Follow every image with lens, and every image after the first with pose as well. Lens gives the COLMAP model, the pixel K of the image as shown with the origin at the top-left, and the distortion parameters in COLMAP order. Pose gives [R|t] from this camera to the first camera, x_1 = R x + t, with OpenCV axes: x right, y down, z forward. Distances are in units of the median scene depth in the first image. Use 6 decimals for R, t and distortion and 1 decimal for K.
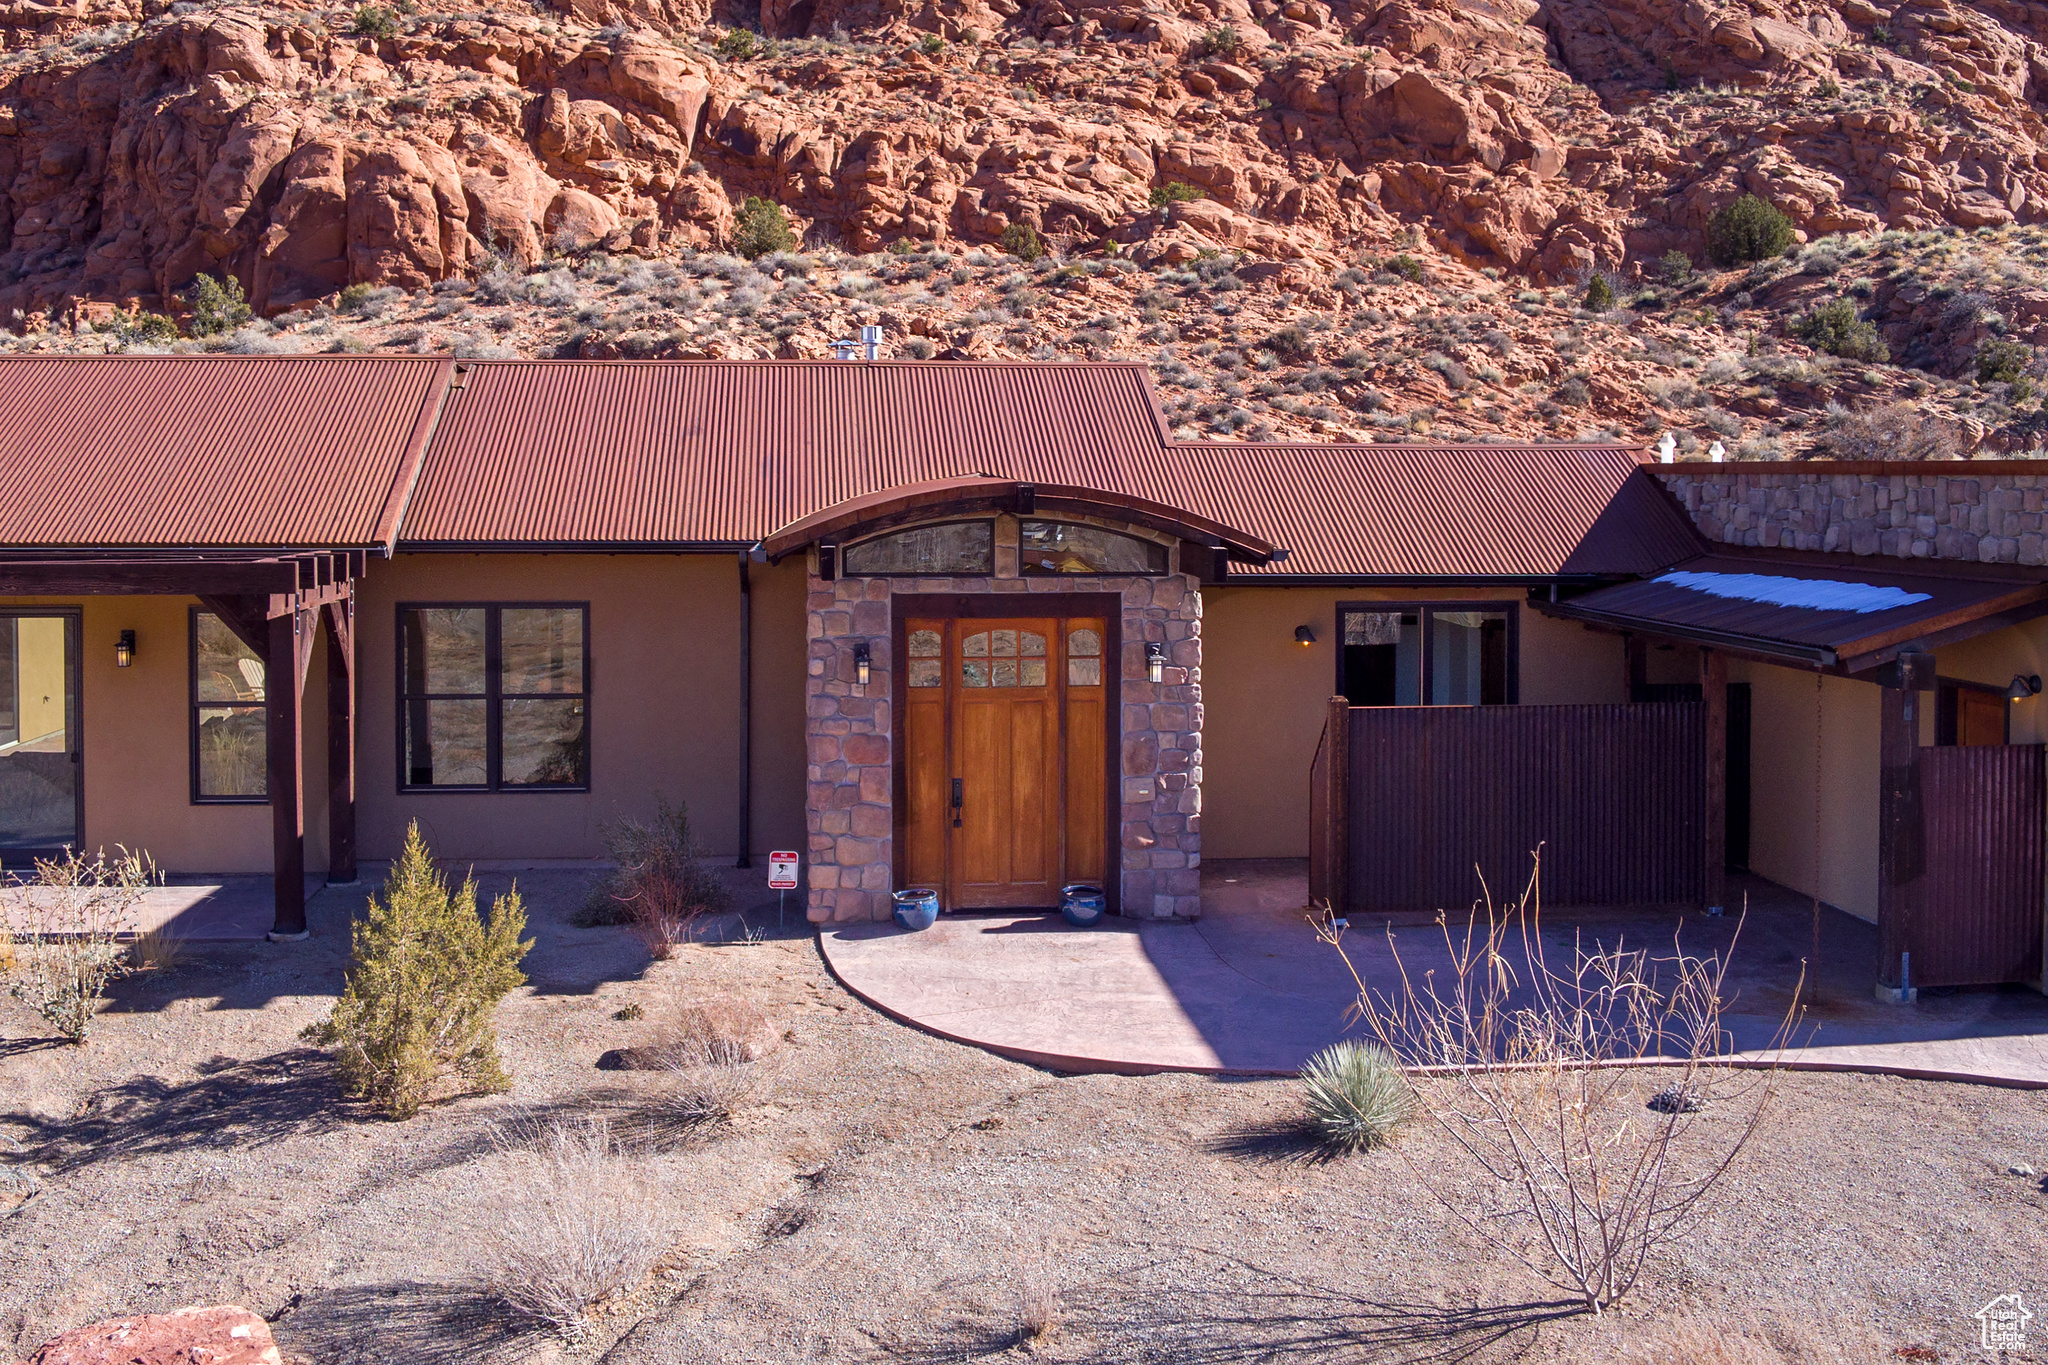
lens RADIAL K [[2034.7, 0, 937.5], [0, 2034.7, 516.6], [0, 0, 1]] dist [-0.073070, -0.011034]
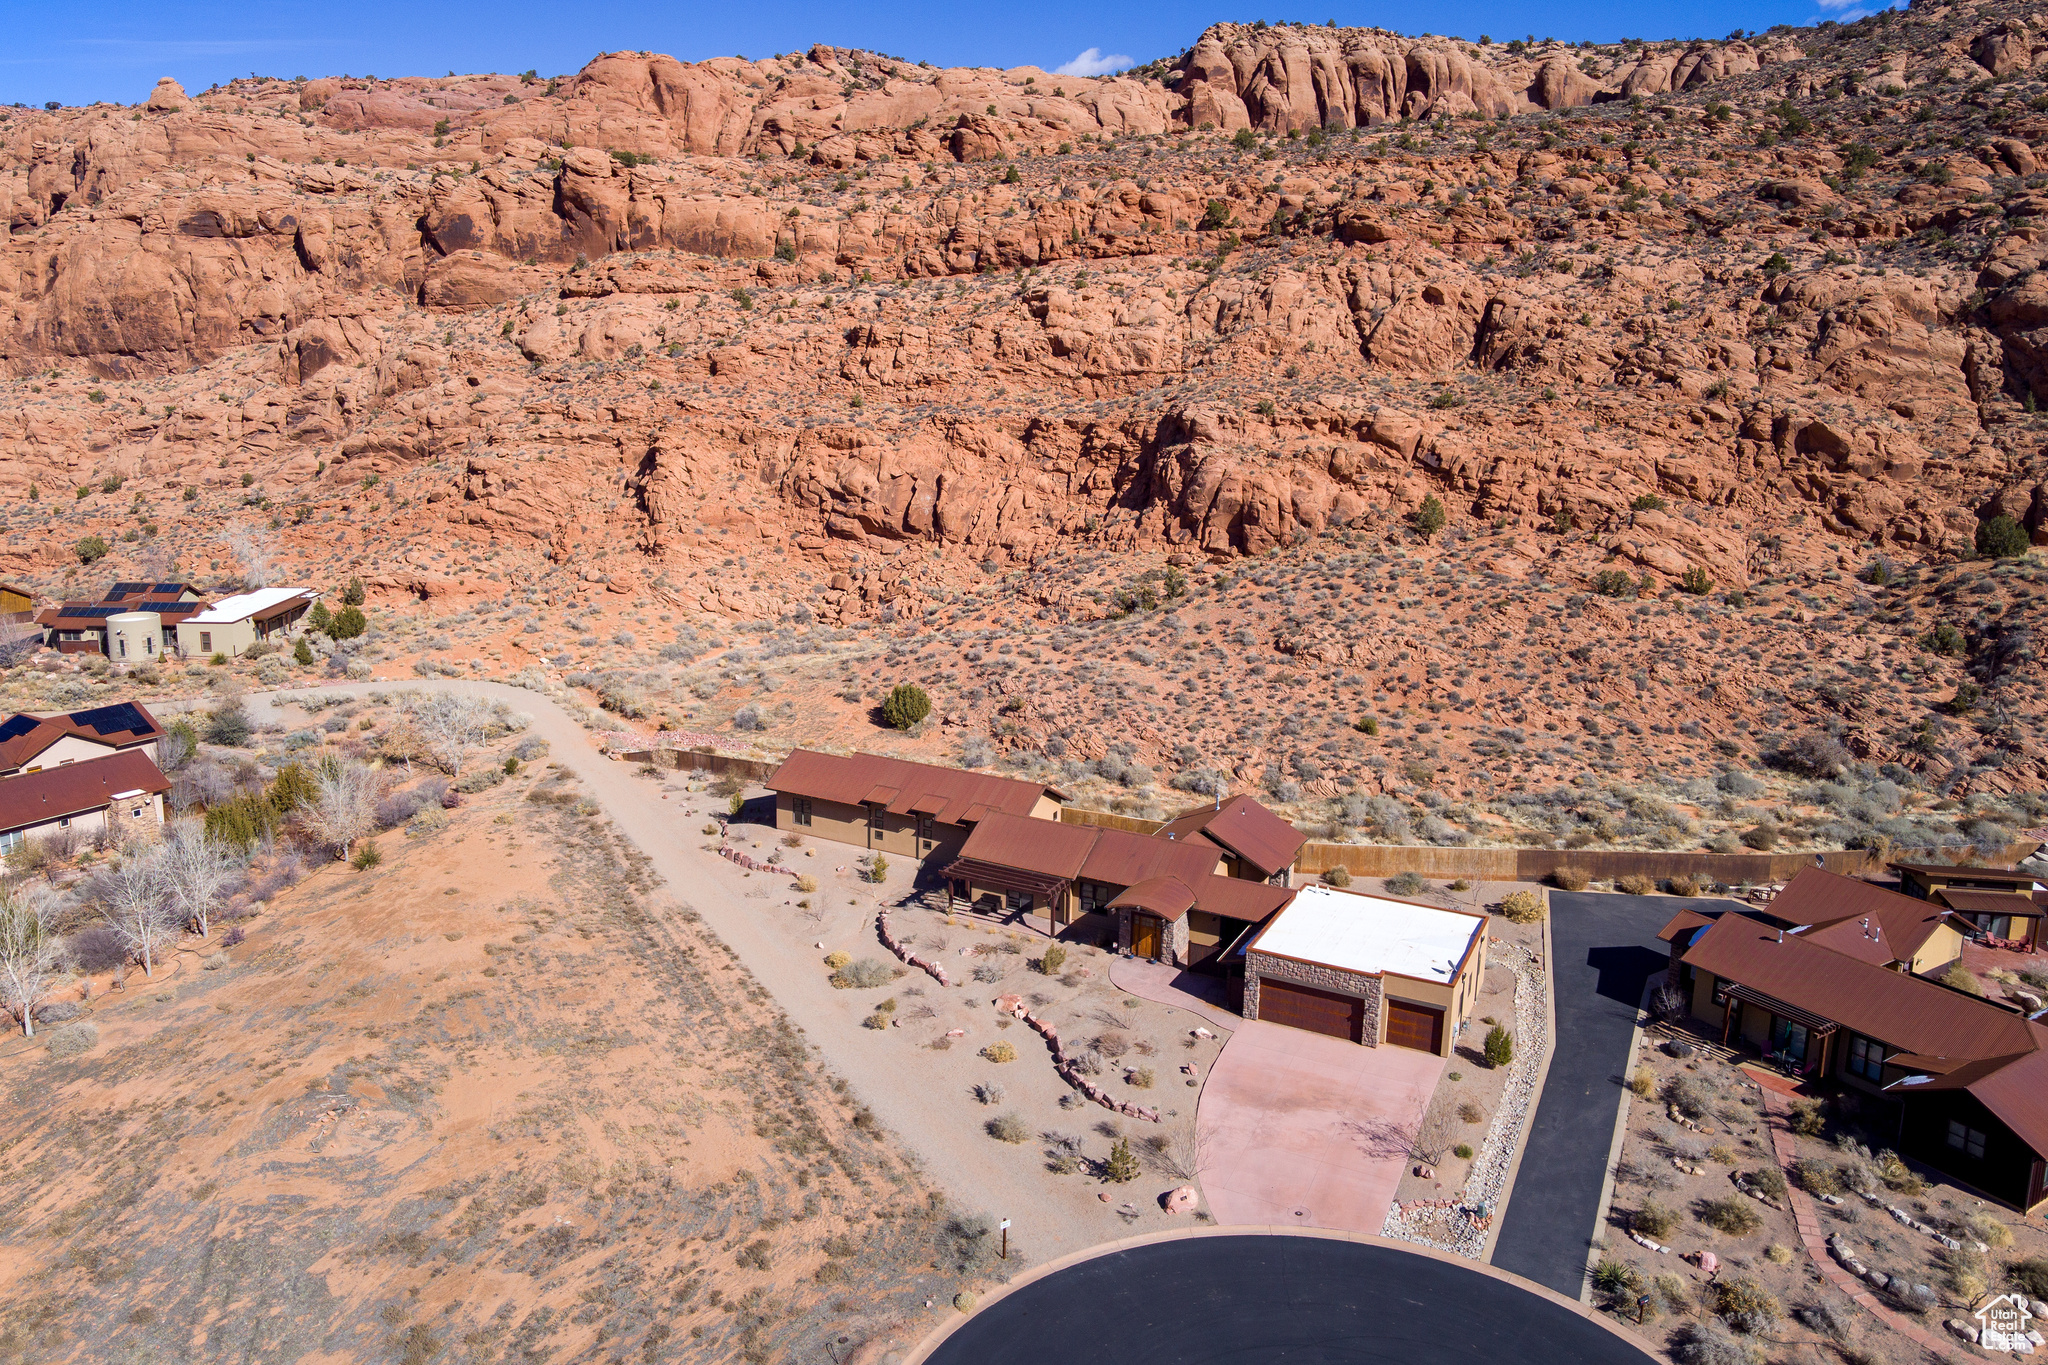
lens RADIAL K [[1322.6, 0, 1014.8], [0, 1322.6, 595.3], [0, 0, 1]] dist [-0.019522, -0.089752]
pose [[0.846820, 0.098476, -0.522684, 0.269215], [-0.023751, 0.988732, 0.147802, -0.239835], [0.531349, -0.112747, 0.839617, -0.408803]]
